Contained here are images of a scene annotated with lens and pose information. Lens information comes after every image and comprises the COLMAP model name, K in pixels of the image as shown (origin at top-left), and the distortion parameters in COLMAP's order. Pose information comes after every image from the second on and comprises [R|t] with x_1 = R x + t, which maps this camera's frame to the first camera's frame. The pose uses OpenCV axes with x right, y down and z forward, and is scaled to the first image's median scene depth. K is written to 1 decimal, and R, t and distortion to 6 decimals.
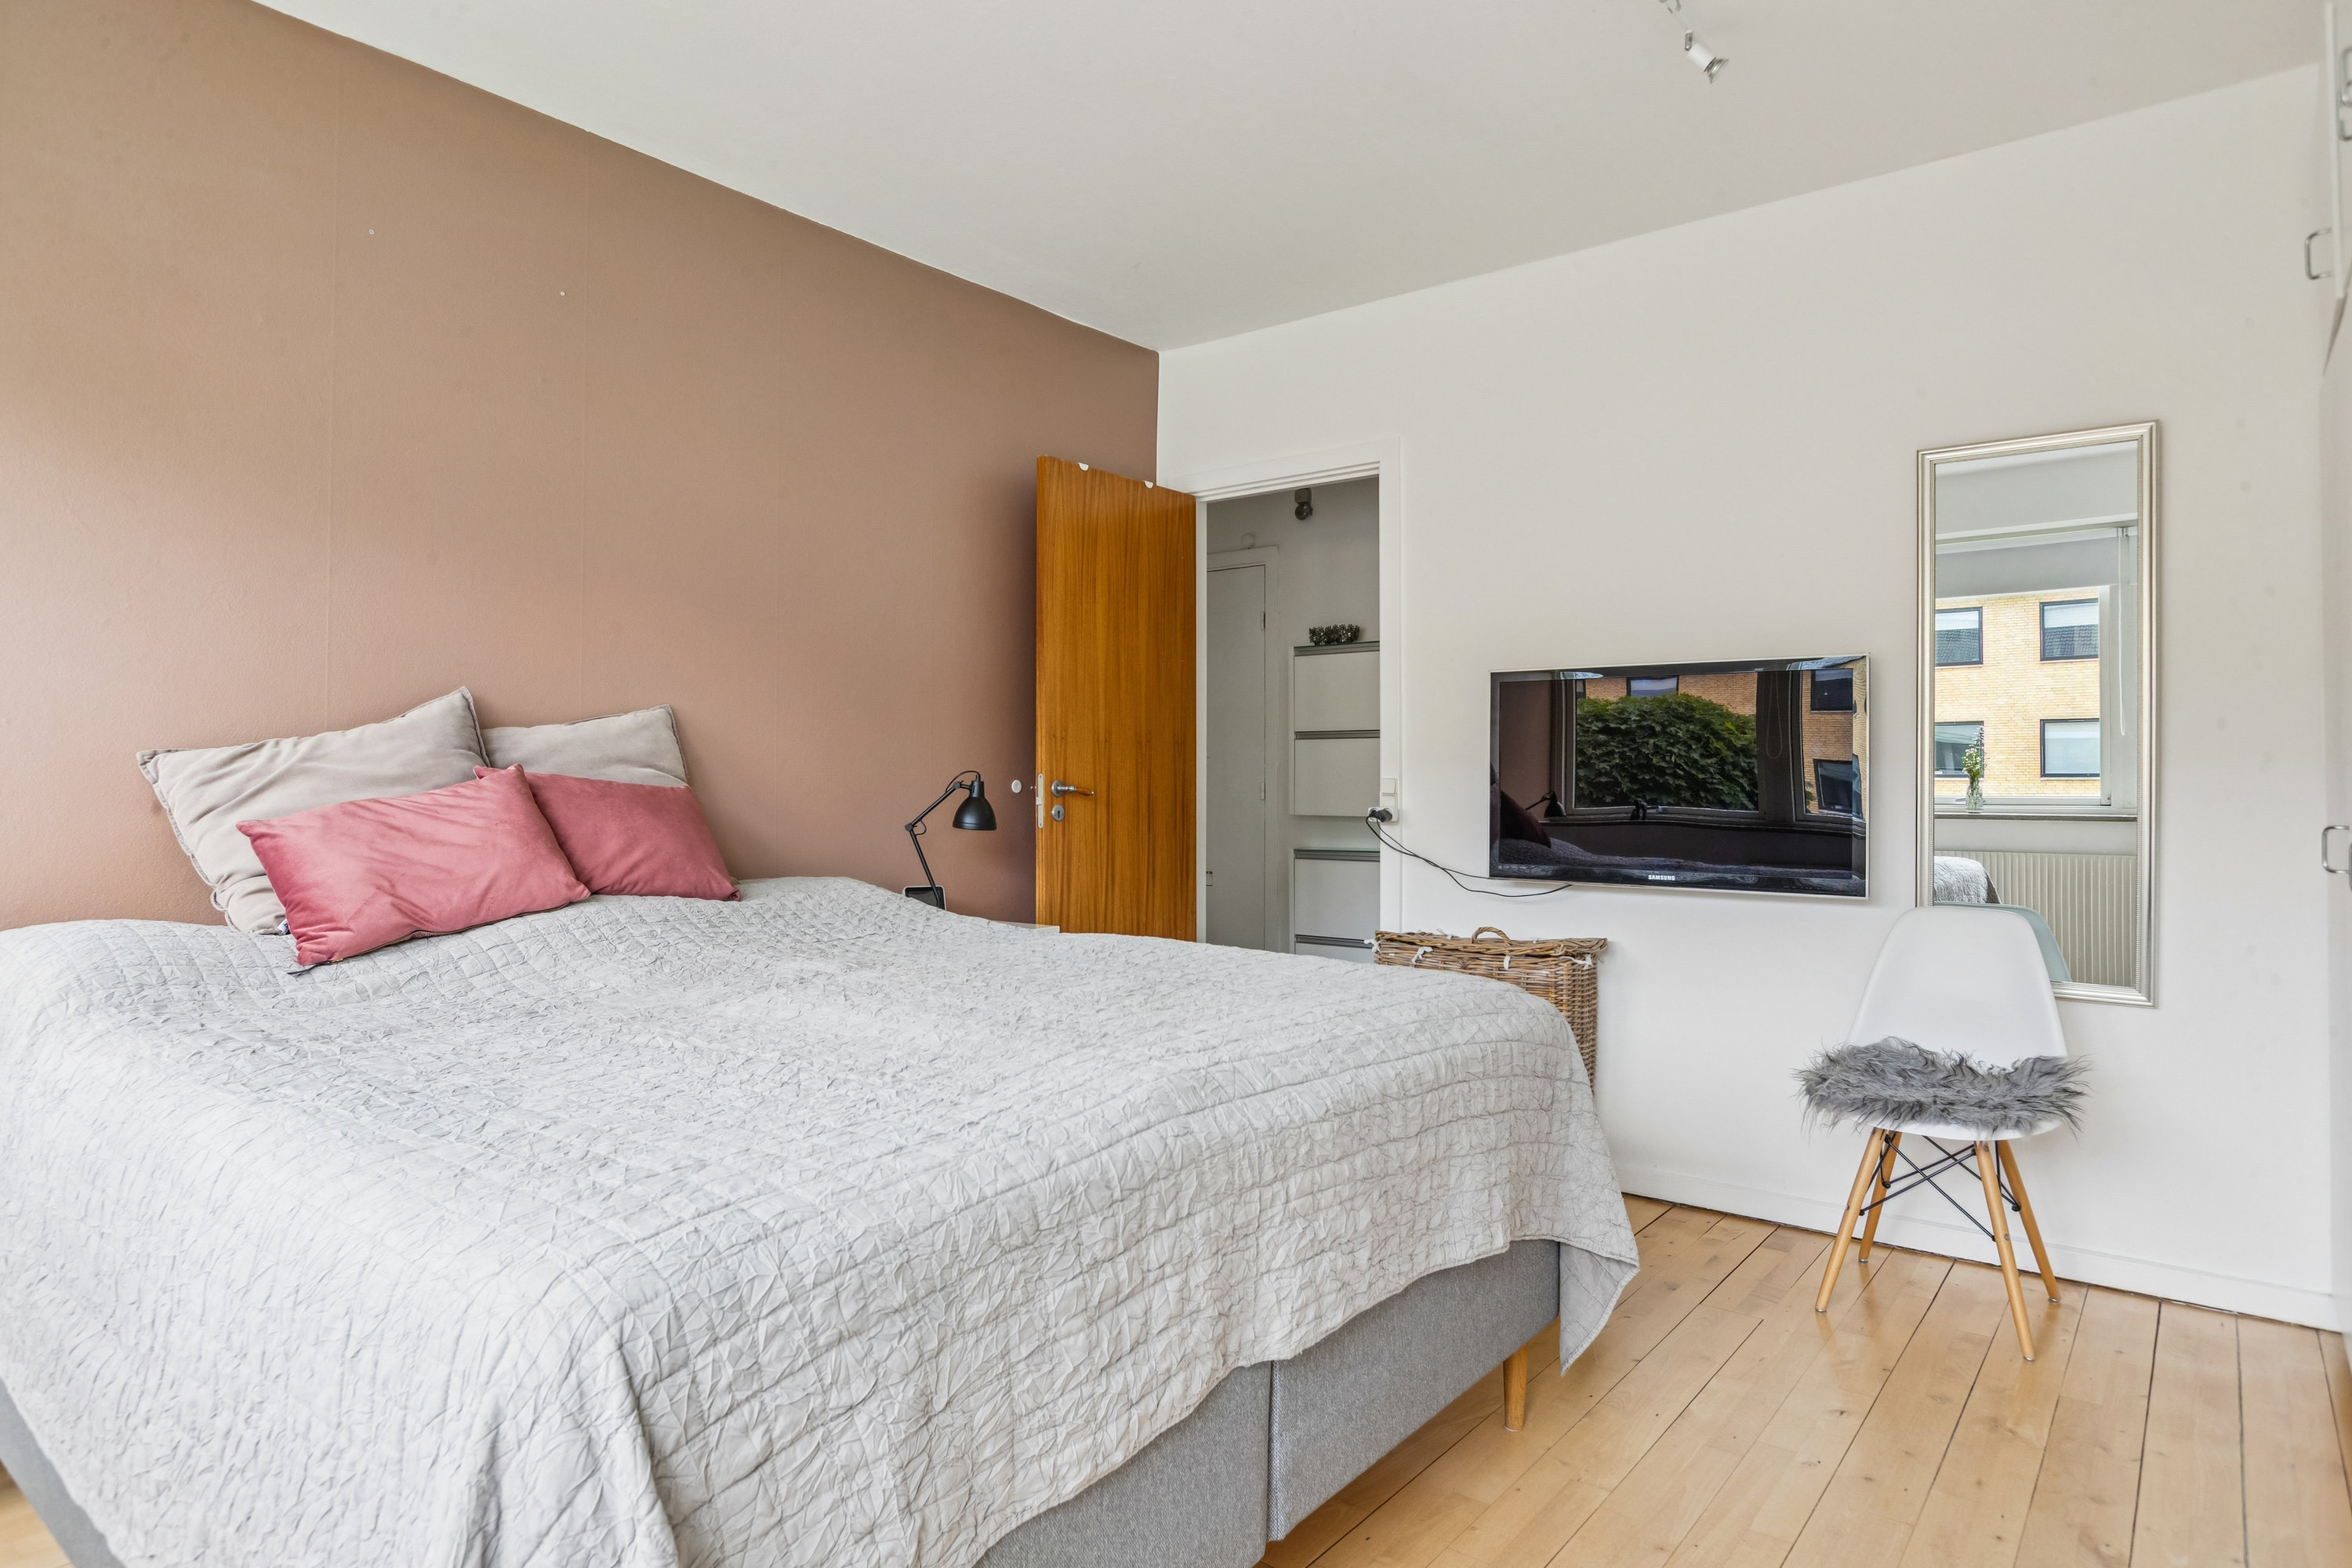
lens RADIAL K [[1345.3, 0, 1170.2], [0, 1345.3, 770.6], [0, 0, 1]] dist [-0.002484, -0.000454]
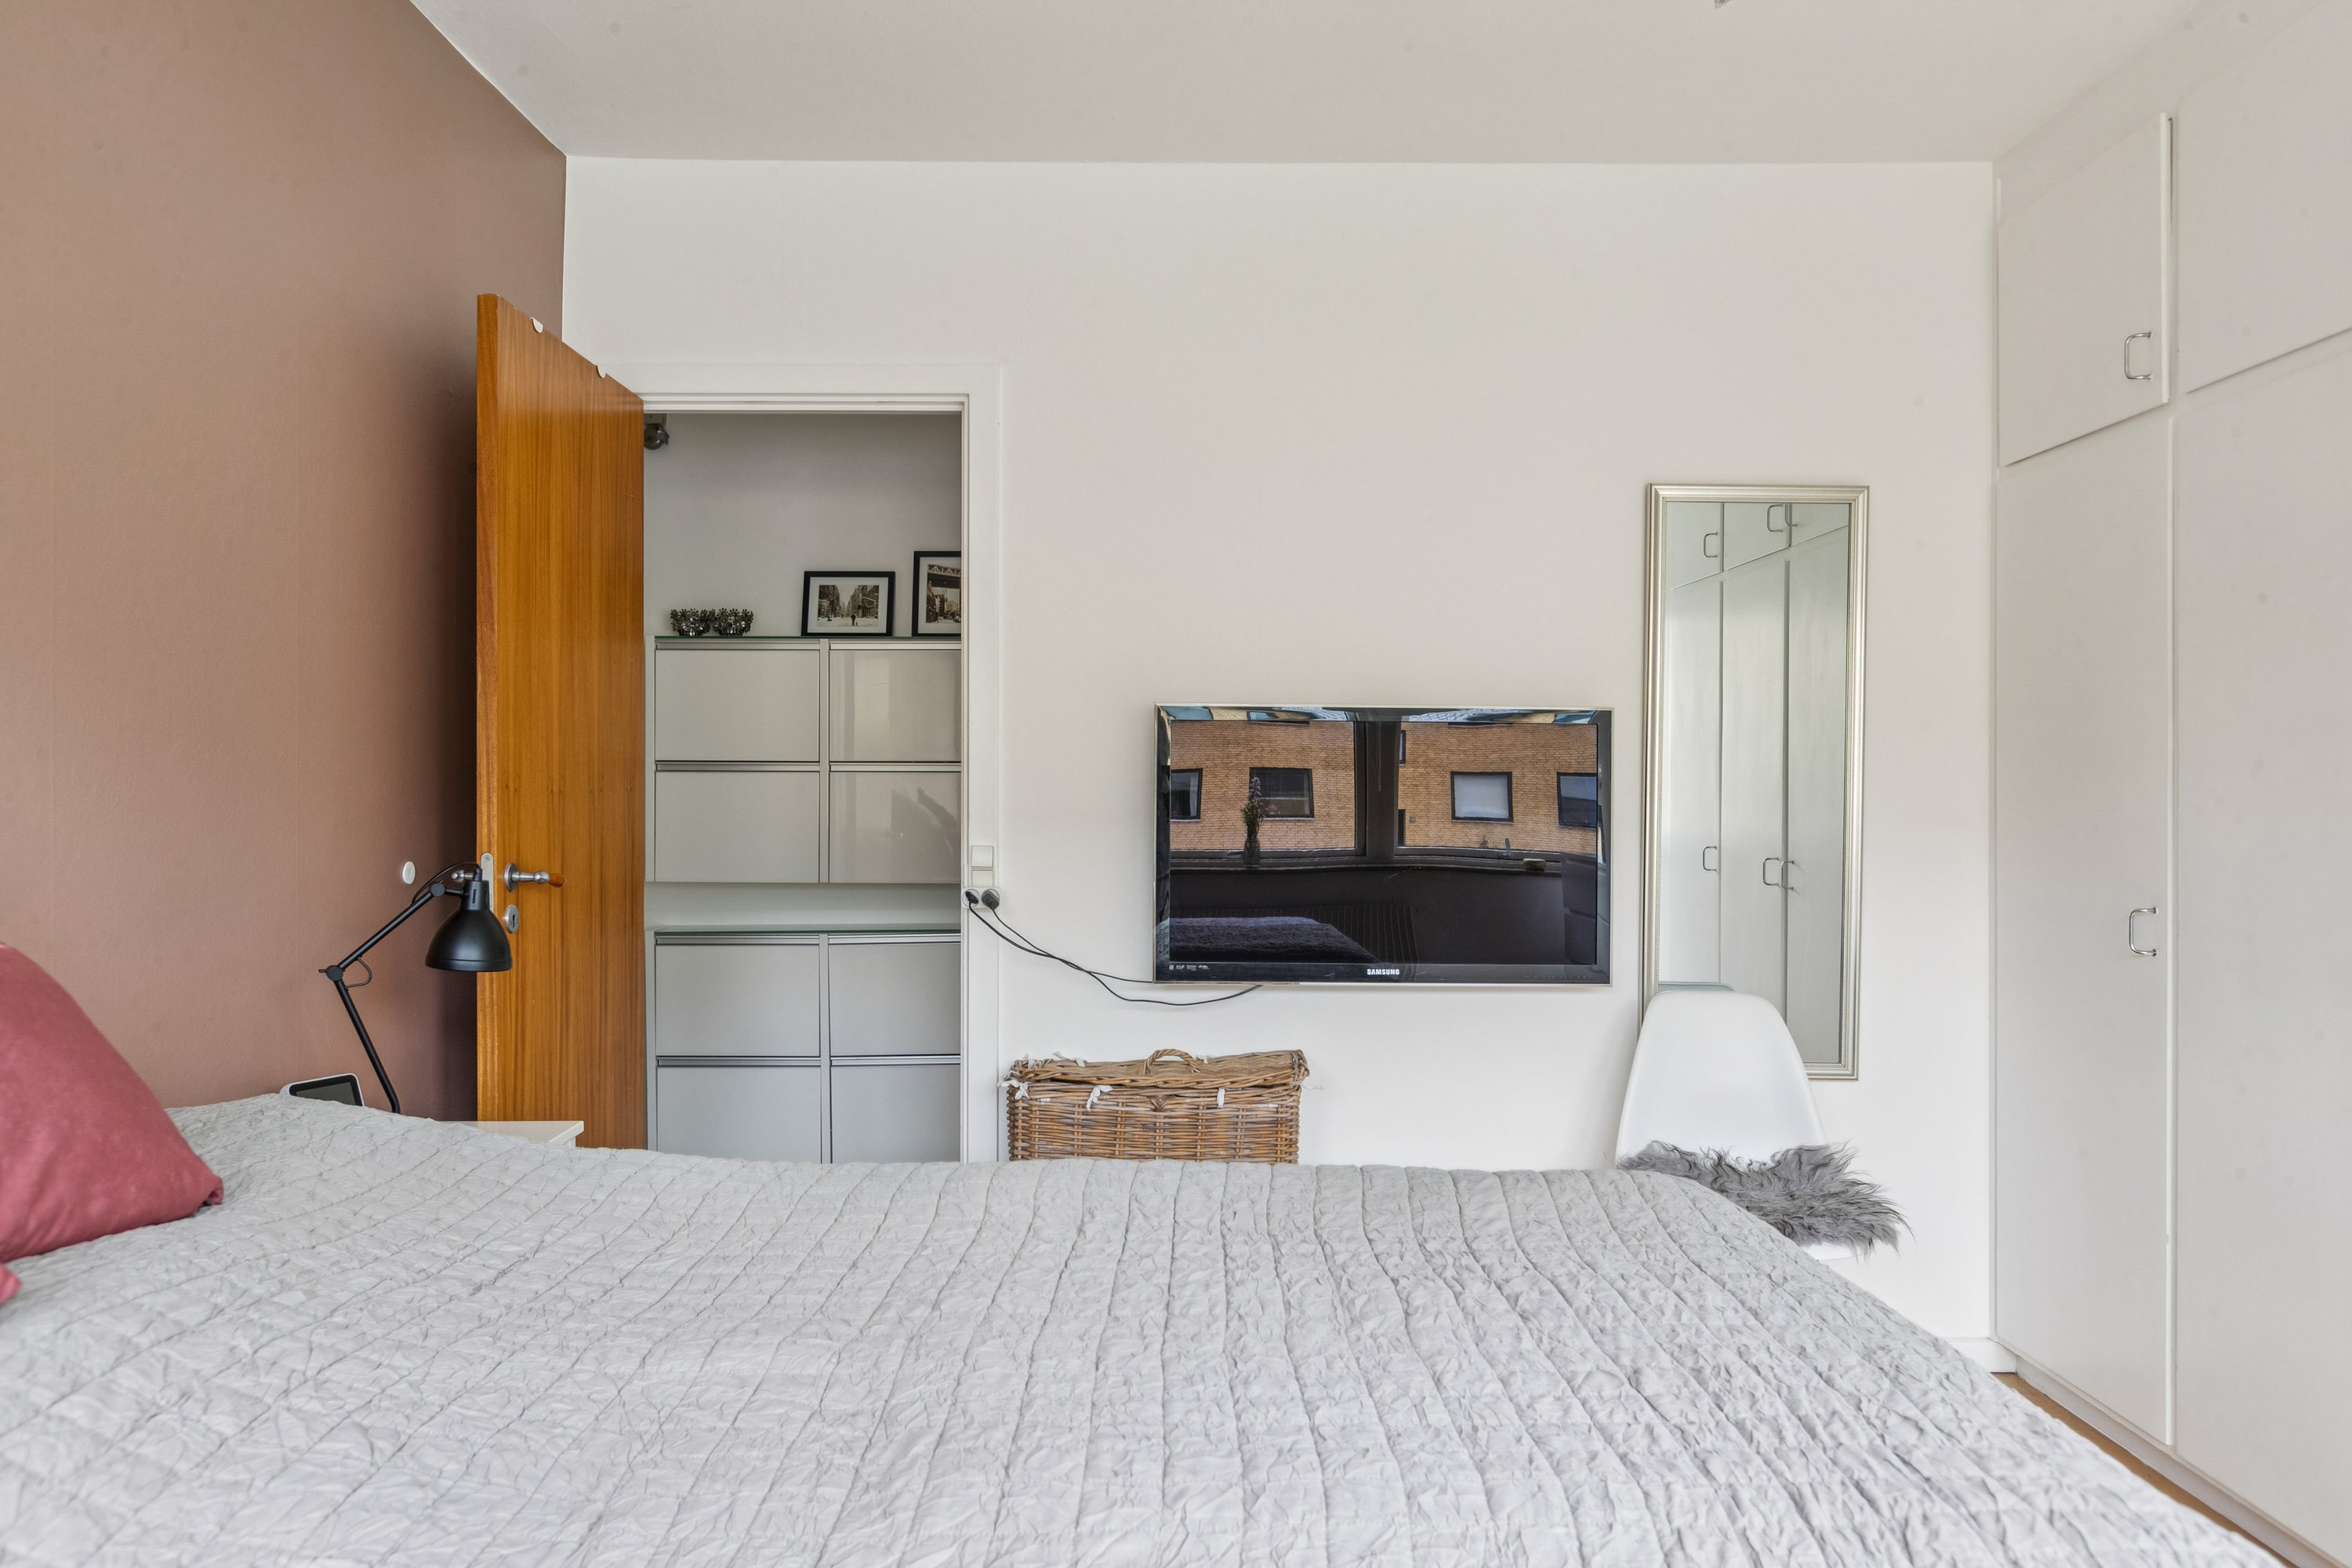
lens RADIAL K [[1586.8, 0, 1179.2], [0, 1586.8, 796.9], [0, 0, 1]] dist [0.000220, 0.007956]
pose [[0.782188, -0.000225, 0.623042, -0.305931], [-0.008330, 0.999907, 0.010820, -0.032694], [-0.622987, -0.013653, 0.782113, 0.314102]]
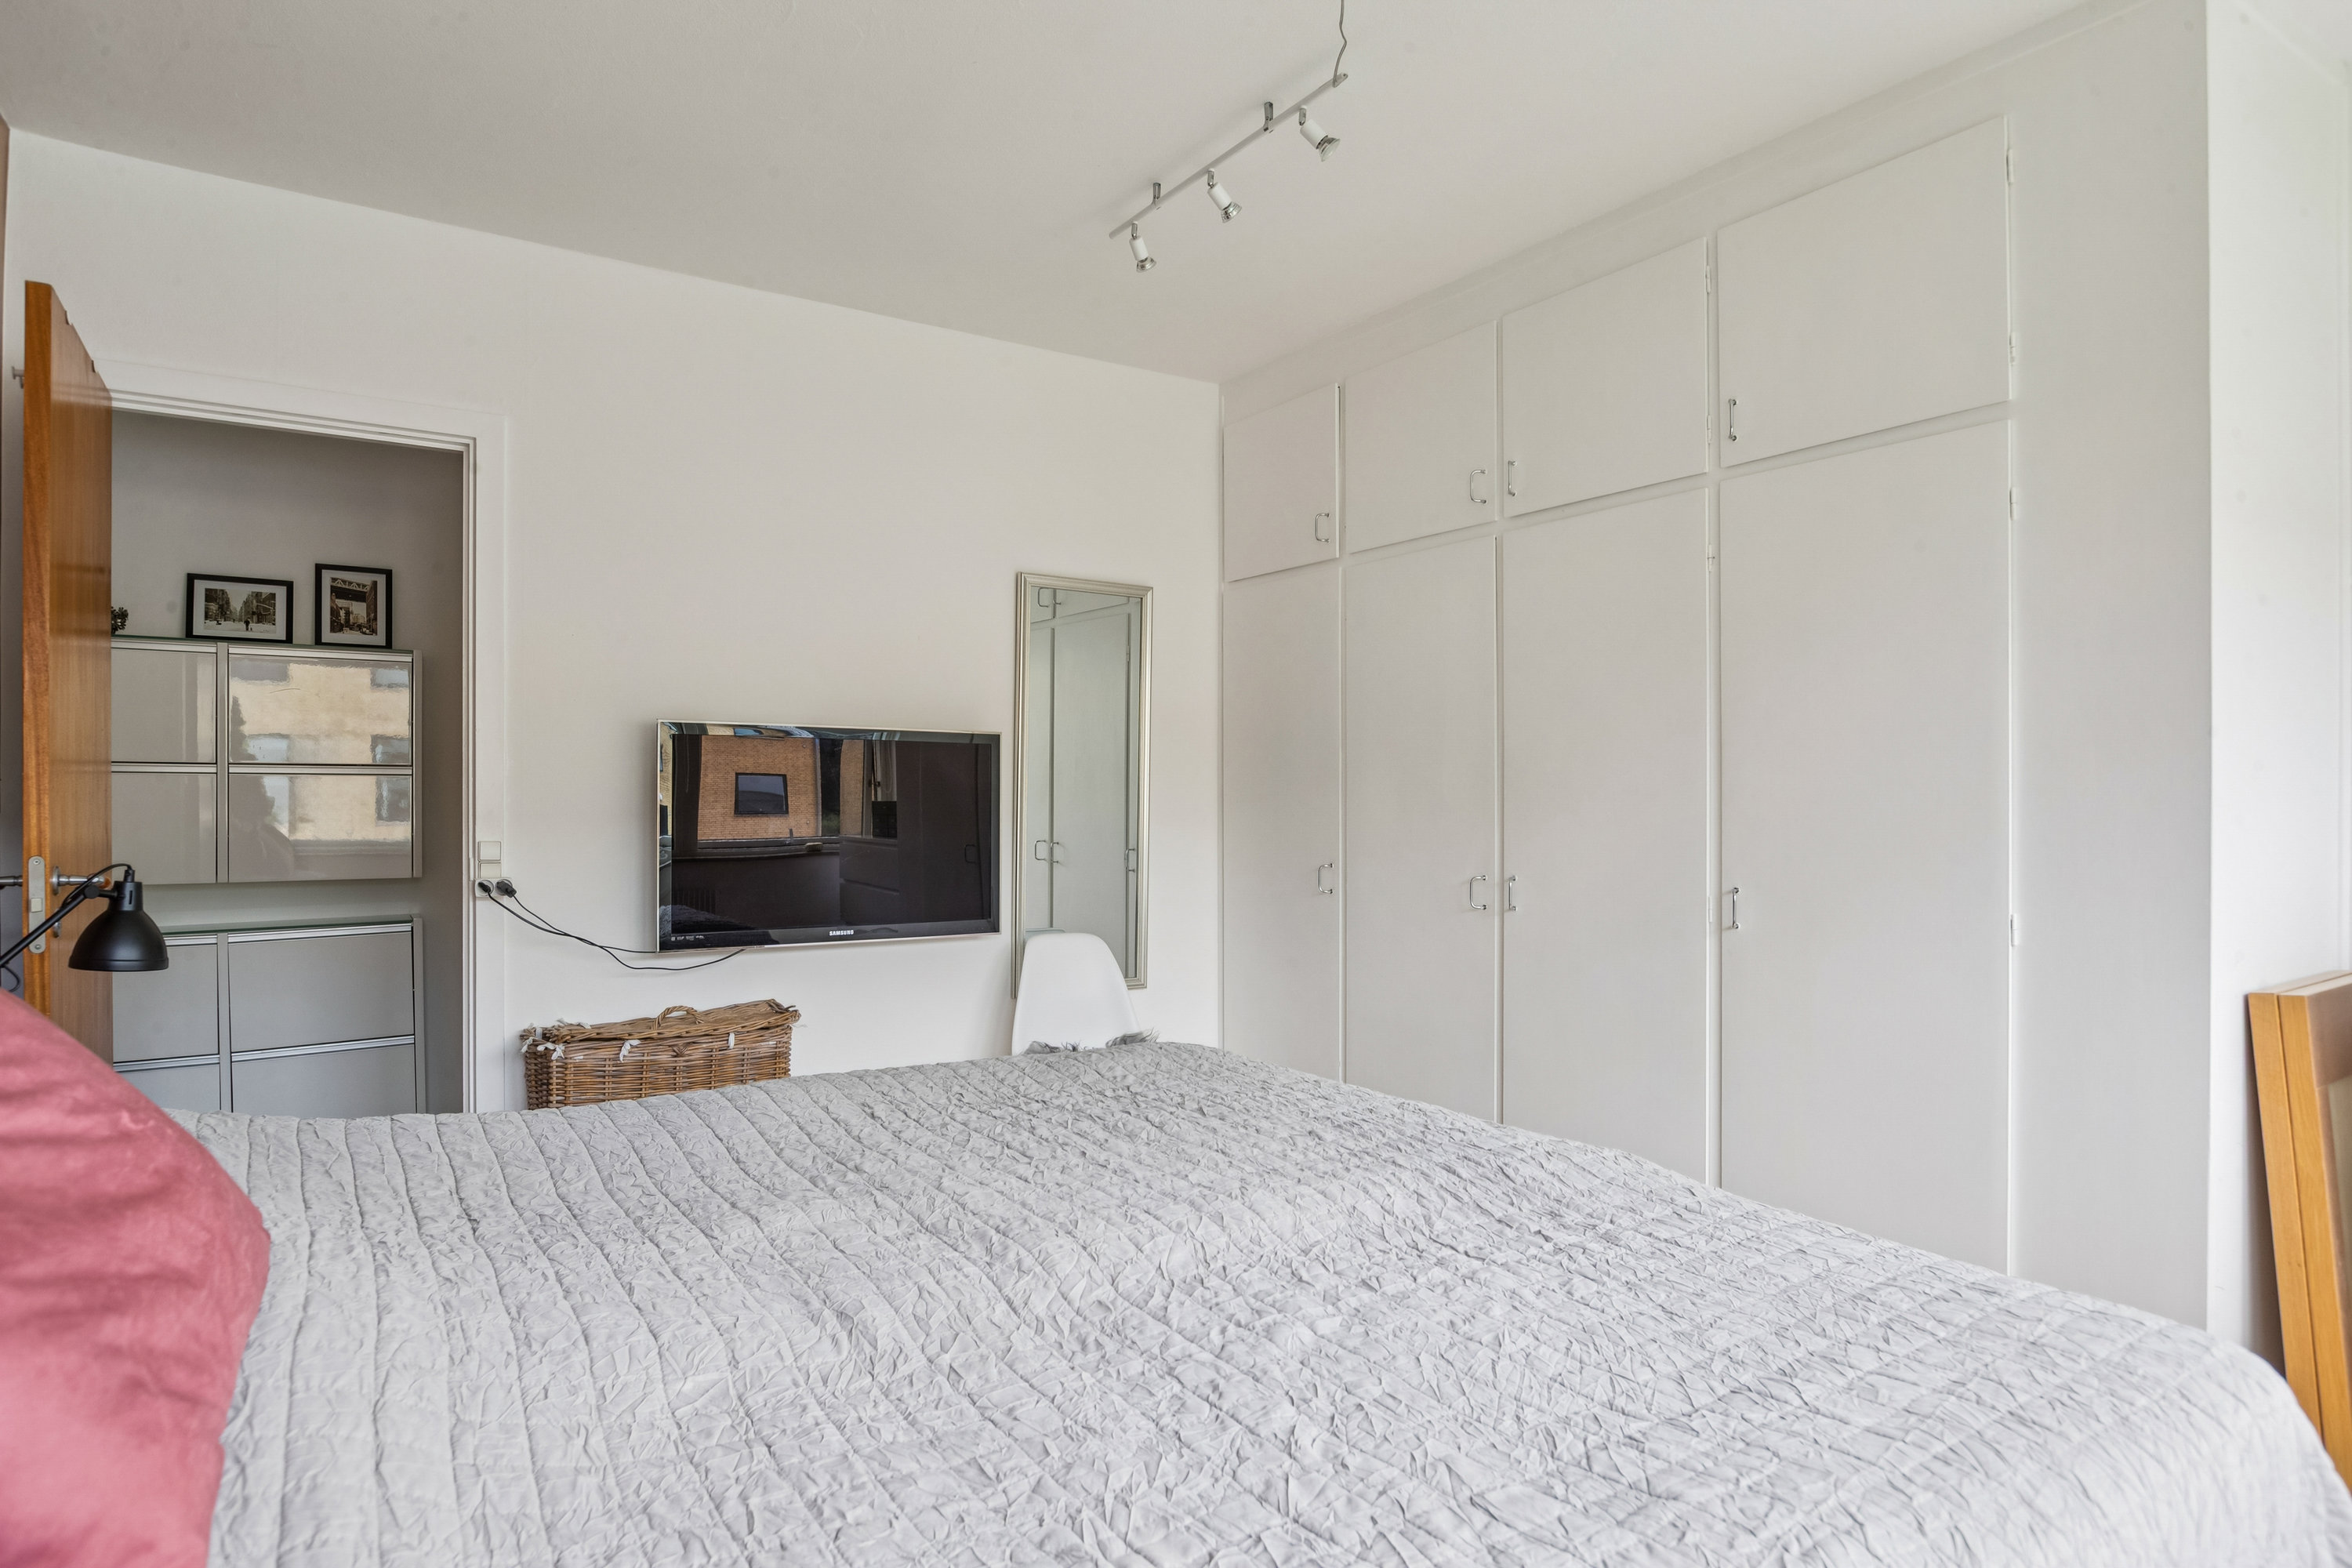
lens RADIAL K [[1301.9, 0, 1155.6], [0, 1301.9, 804.8], [0, 0, 1]] dist [-0.006960, 0.002884]
pose [[0.321722, -0.006916, 0.946809, -0.484053], [-0.011622, 0.999869, 0.011253, -0.031871], [-0.946763, -0.014624, 0.321600, 0.421123]]
